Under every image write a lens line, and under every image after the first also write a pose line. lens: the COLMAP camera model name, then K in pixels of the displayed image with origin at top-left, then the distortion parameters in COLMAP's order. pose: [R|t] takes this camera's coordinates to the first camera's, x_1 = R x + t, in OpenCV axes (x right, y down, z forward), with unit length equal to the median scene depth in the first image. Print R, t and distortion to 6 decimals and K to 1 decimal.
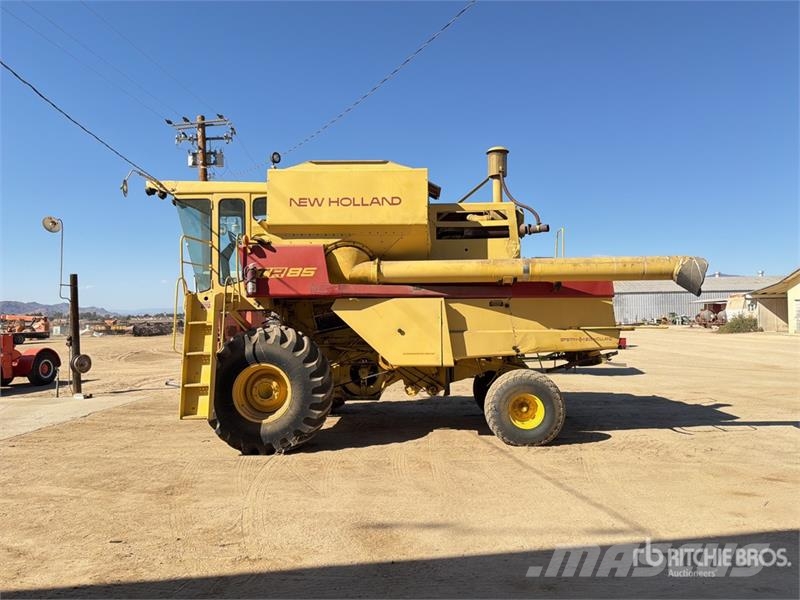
lens RADIAL K [[564.9, 0, 402.5], [0, 564.9, 296.0], [0, 0, 1]] dist [0.030120, -0.032321]
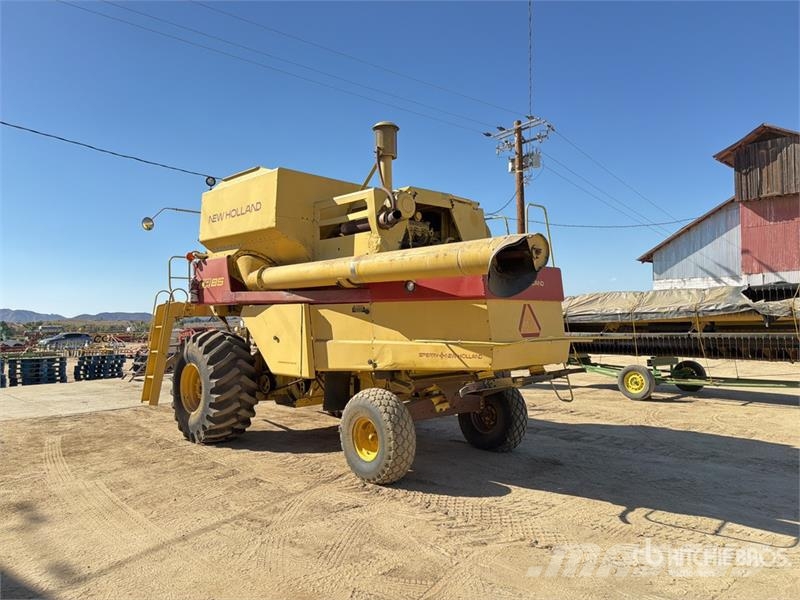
lens RADIAL K [[564.9, 0, 398.9], [0, 564.9, 305.0], [0, 0, 1]] dist [0.030120, -0.032321]
pose [[0.729740, -0.011320, -0.683631, 0.808524], [0.024347, 0.999659, 0.009436, 0.000652], [0.683291, -0.023530, 0.729767, 0.424219]]
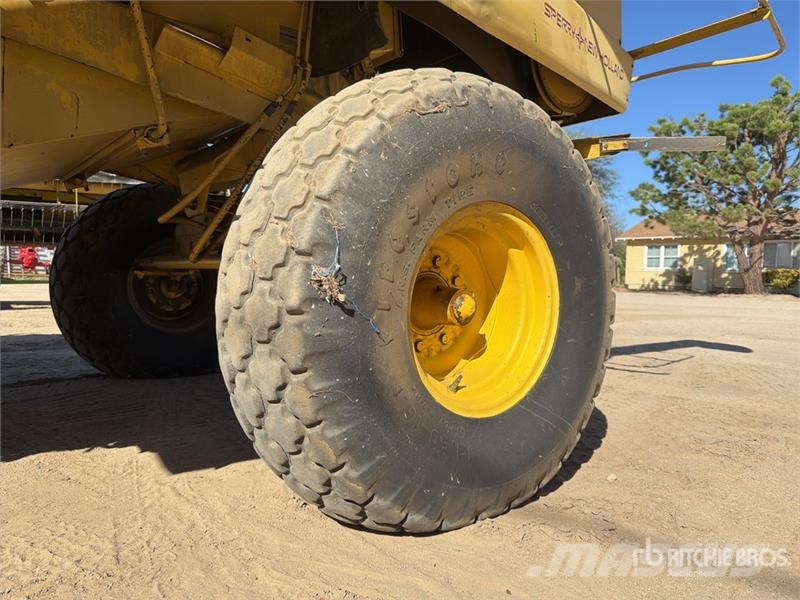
lens RADIAL K [[564.9, 0, 400.8], [0, 564.9, 297.3], [0, 0, 1]] dist [0.030120, -0.032321]
pose [[0.750530, -0.001842, 0.660834, 0.079418], [-0.036353, 0.998367, 0.044069, 0.192959], [-0.659836, -0.057098, 0.749237, 0.873573]]
